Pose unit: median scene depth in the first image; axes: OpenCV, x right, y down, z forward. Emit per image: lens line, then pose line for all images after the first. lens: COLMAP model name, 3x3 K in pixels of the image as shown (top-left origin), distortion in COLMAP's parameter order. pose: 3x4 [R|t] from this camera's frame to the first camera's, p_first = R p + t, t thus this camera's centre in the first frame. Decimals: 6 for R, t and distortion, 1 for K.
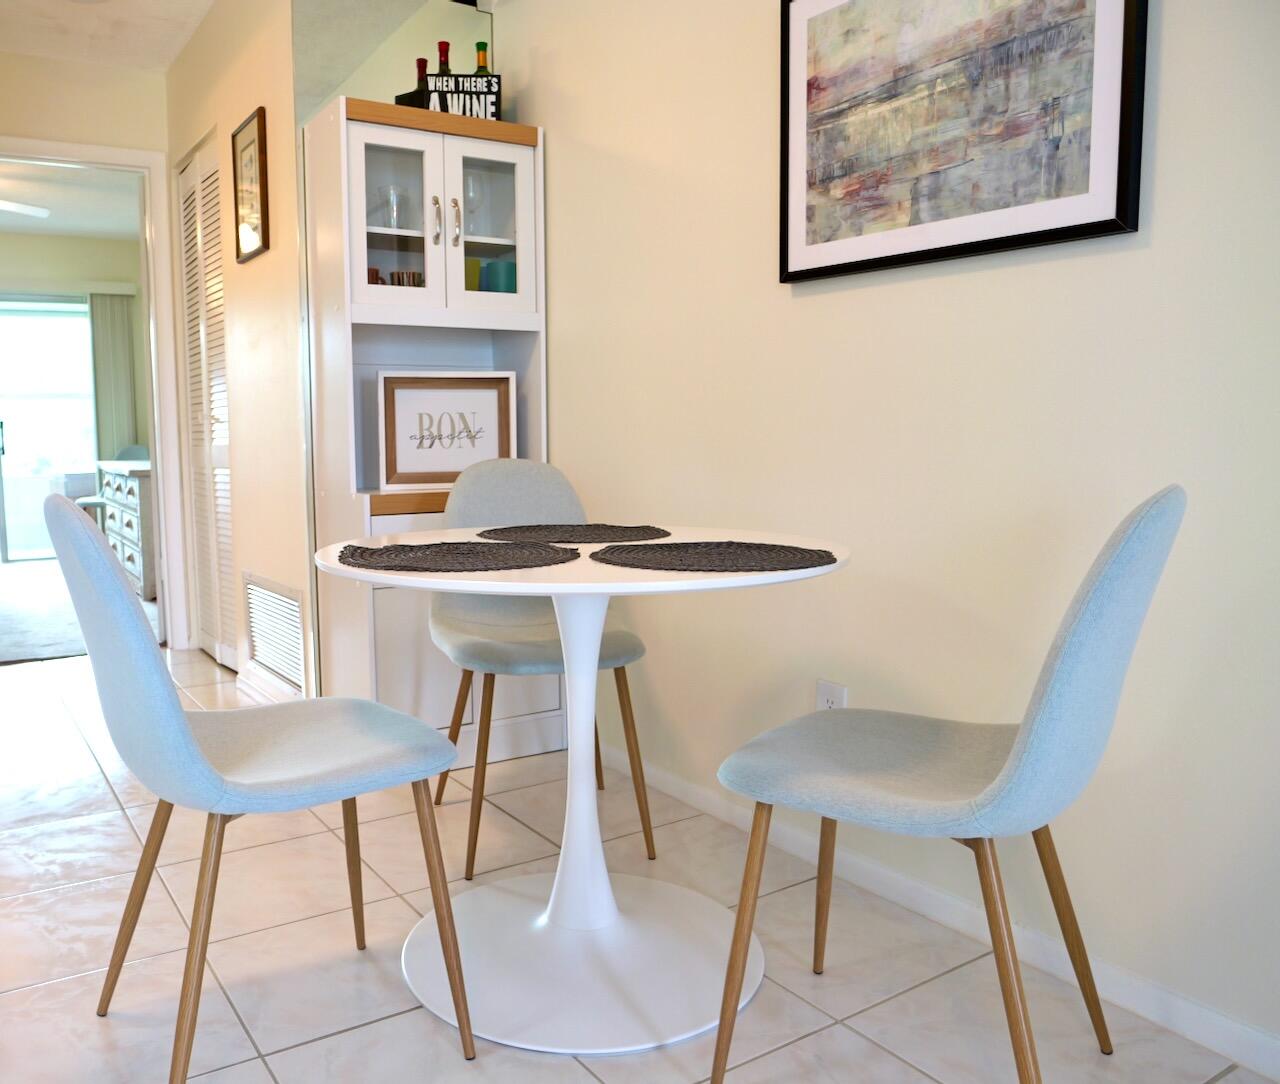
lens RADIAL K [[1039.8, 0, 527.6], [0, 1039.8, 538.0], [0, 0, 1]] dist [-0.052455, 0.011921]
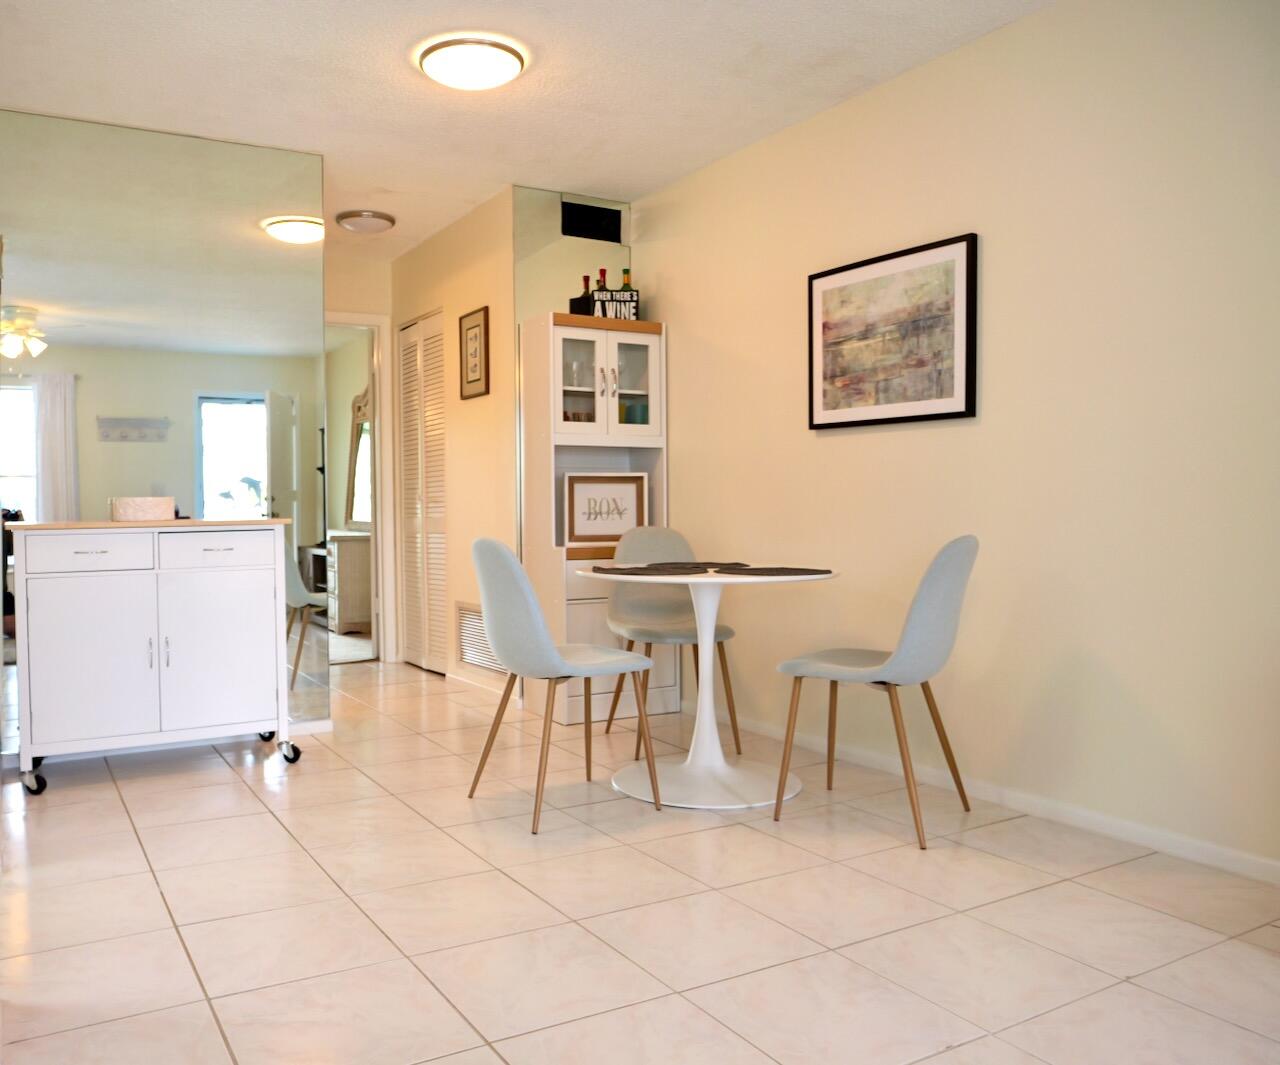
lens RADIAL K [[1026.8, 0, 545.7], [0, 1026.8, 530.2], [0, 0, 1]] dist [-0.052238, 0.000991]
pose [[0.999186, 0.006139, -0.039869, -0.149404], [-0.009311, 0.996763, -0.079859, 0.079148], [0.039250, 0.080165, 0.996009, -0.814996]]
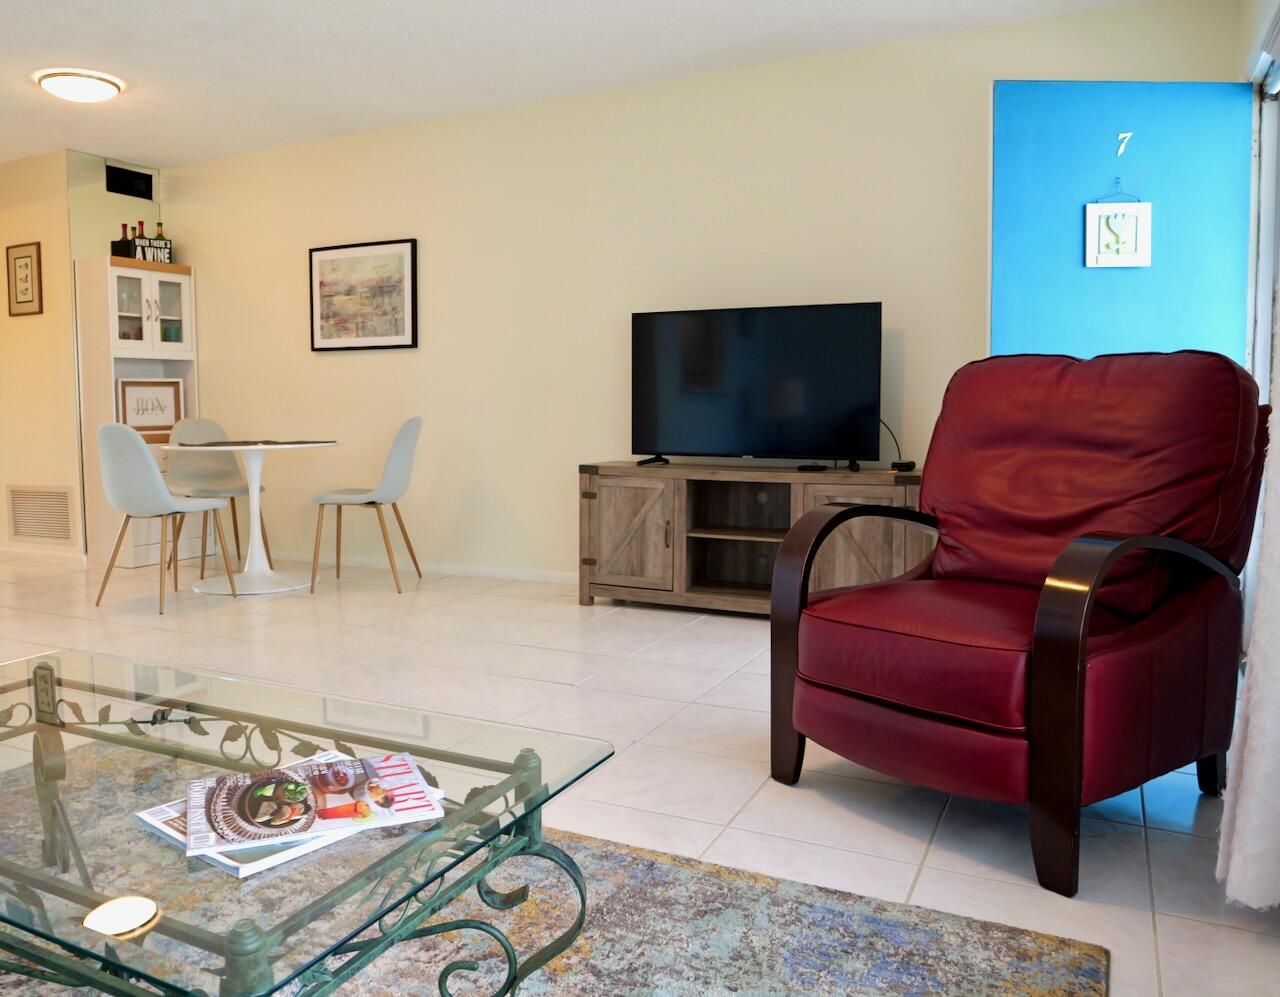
lens RADIAL K [[1008.5, 0, 610.7], [0, 1008.5, 463.8], [0, 0, 1]] dist [-0.052278, 0.002722]
pose [[0.841850, -0.029292, 0.538916, -0.543376], [0.057845, 0.997671, -0.036134, 0.197473], [-0.536603, 0.061593, 0.841584, -1.688460]]
